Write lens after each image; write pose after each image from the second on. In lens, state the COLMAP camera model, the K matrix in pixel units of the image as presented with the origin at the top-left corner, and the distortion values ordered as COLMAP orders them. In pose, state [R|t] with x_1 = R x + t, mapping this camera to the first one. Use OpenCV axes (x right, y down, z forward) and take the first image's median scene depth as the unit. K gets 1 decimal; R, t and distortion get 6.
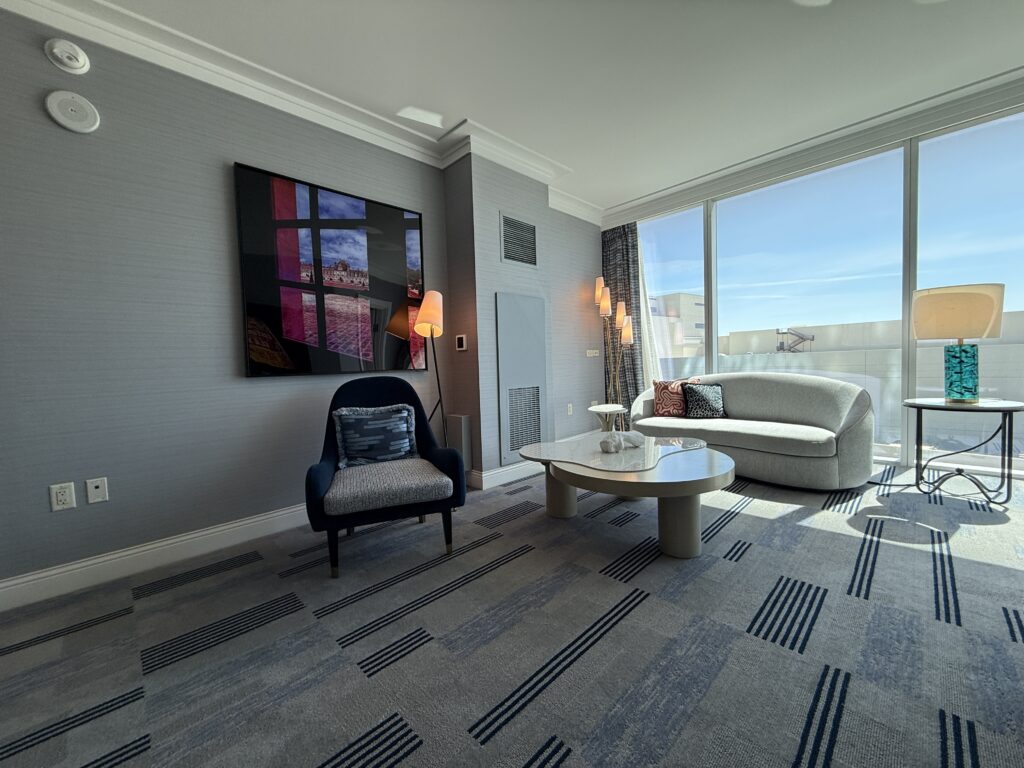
lens RADIAL K [[409.9, 0, 508.8], [0, 409.9, 383.6], [0, 0, 1]] dist [-0.000928, -0.000110]
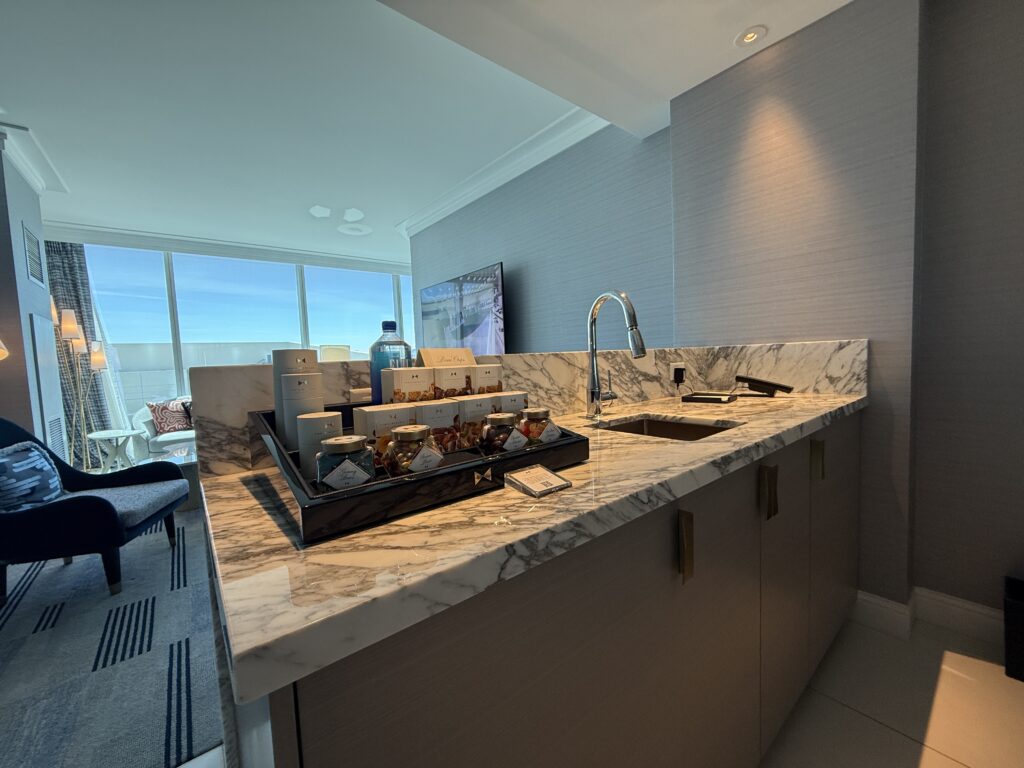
lens RADIAL K [[409.9, 0, 508.8], [0, 409.9, 383.6], [0, 0, 1]] dist [-0.000928, -0.000110]
pose [[0.100931, -0.035615, 0.994256, -1.378668], [0.087214, 0.995829, 0.026818, -0.010101], [-0.991063, 0.084006, 0.103616, -0.168185]]
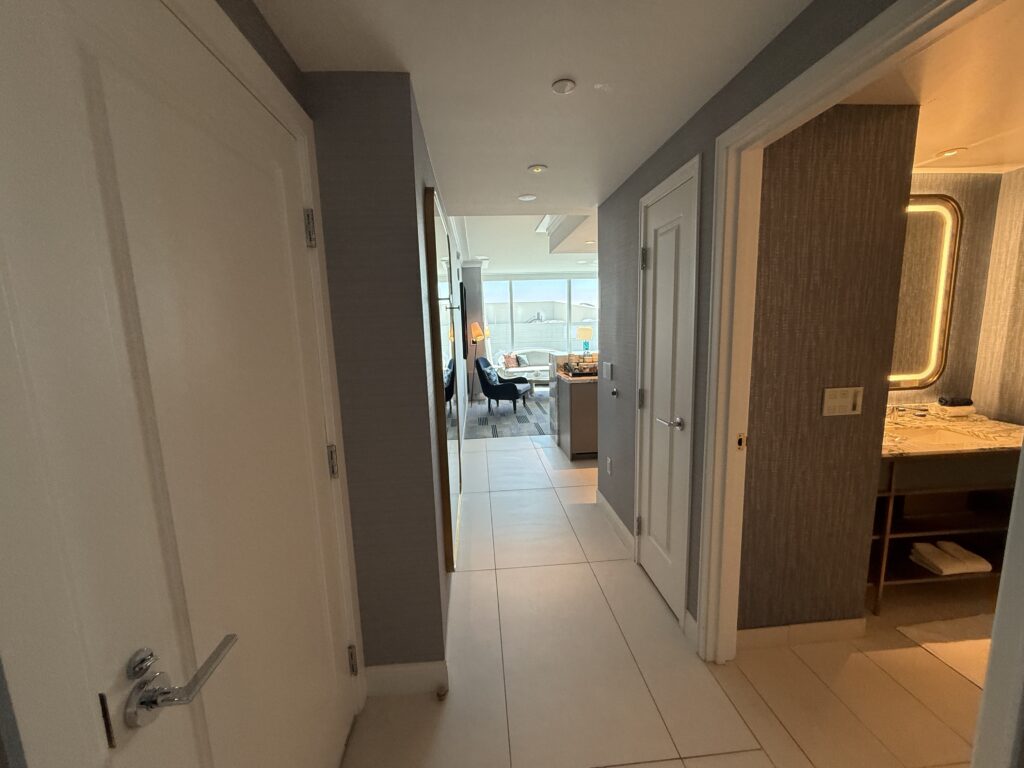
lens RADIAL K [[409.9, 0, 508.8], [0, 409.9, 383.6], [0, 0, 1]] dist [-0.000928, -0.000110]
pose [[0.643989, -0.100663, 0.758383, -3.167398], [0.047705, 0.994660, 0.091516, -0.113264], [-0.763546, -0.022757, 0.645353, -1.255031]]
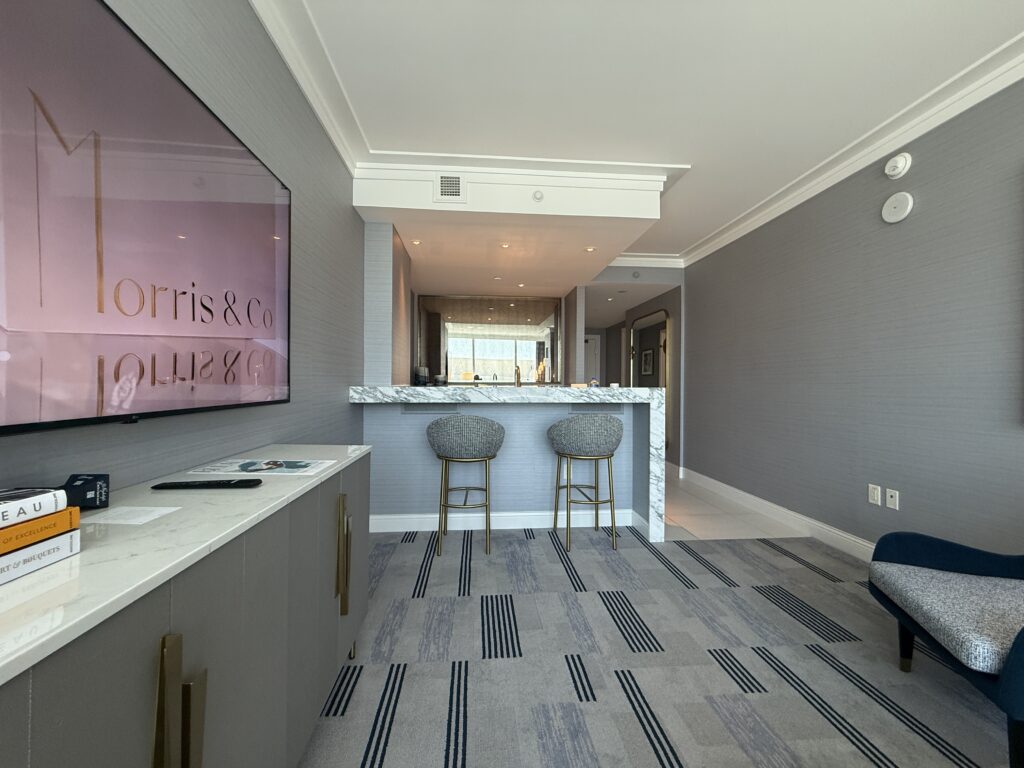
lens RADIAL K [[409.9, 0, 508.8], [0, 409.9, 383.6], [0, 0, 1]] dist [-0.000928, -0.000110]
pose [[-0.642398, 0.031869, -0.765708, 0.740367], [-0.019246, 0.998149, 0.057691, -0.152500], [0.766130, 0.051798, -0.640595, 0.903183]]
